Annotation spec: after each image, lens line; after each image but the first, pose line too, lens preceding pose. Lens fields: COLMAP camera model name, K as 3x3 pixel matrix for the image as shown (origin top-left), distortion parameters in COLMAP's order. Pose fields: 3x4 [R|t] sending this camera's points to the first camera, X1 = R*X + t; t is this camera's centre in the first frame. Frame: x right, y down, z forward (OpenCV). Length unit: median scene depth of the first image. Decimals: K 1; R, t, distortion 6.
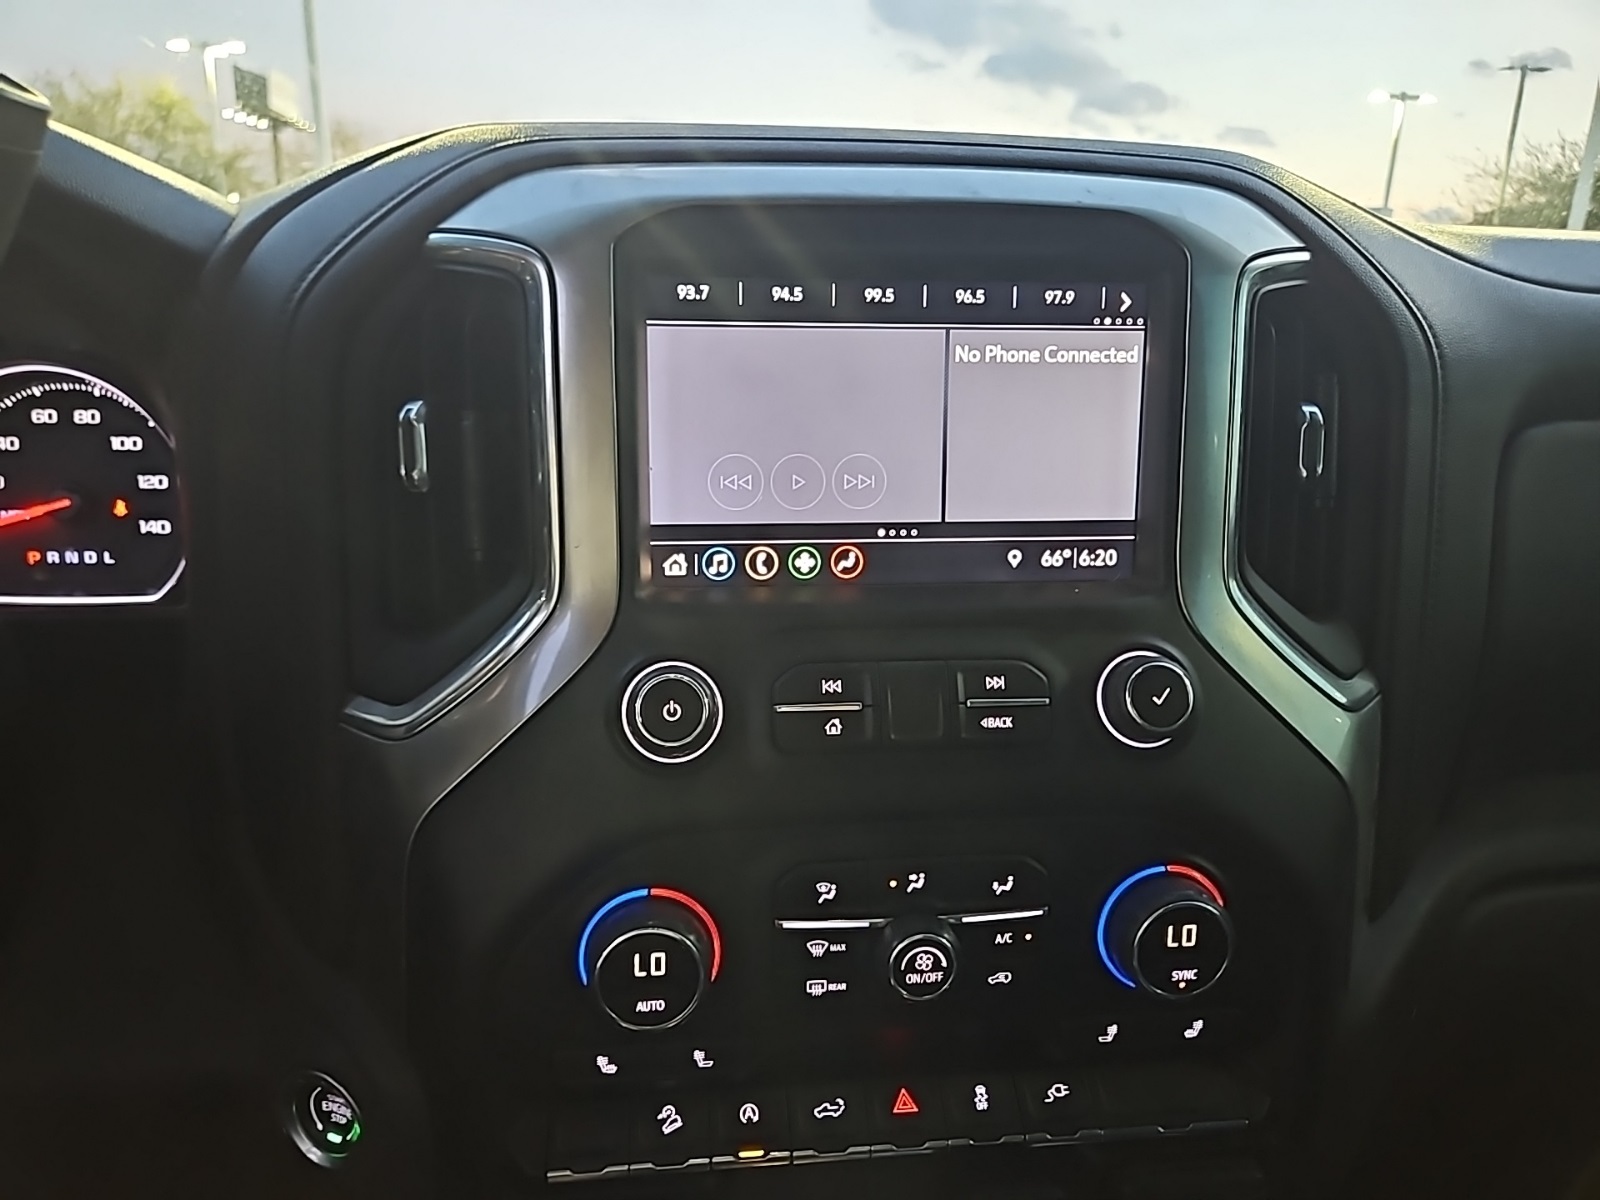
lens RADIAL K [[1066.0, 0, 800.0], [0, 1066.0, 600.0], [0, 0, 1]] dist [-0.055967, 0.000245]
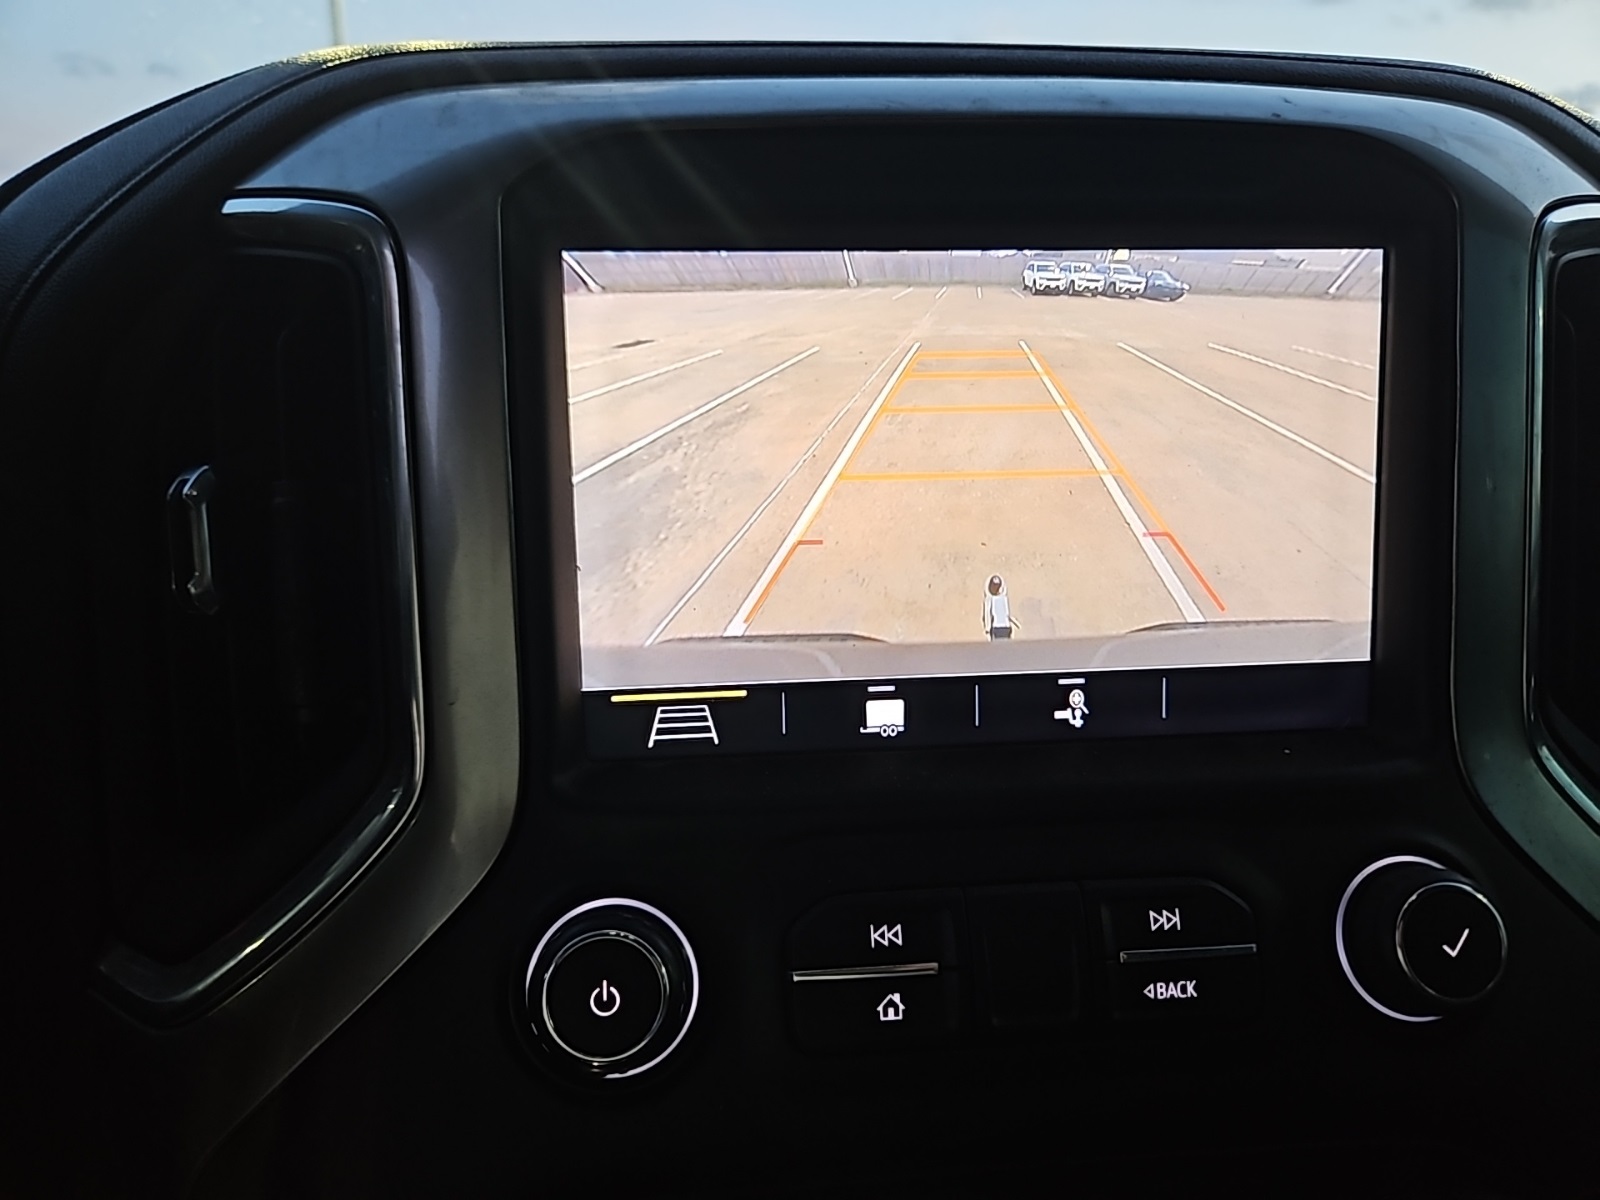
lens RADIAL K [[1066.0, 0, 800.0], [0, 1066.0, 600.0], [0, 0, 1]] dist [-0.055967, 0.000245]
pose [[0.998701, -0.018785, -0.047367, 0.013379], [0.016126, 0.998305, -0.055914, -0.070636], [0.048337, 0.055078, 0.997311, 0.408092]]
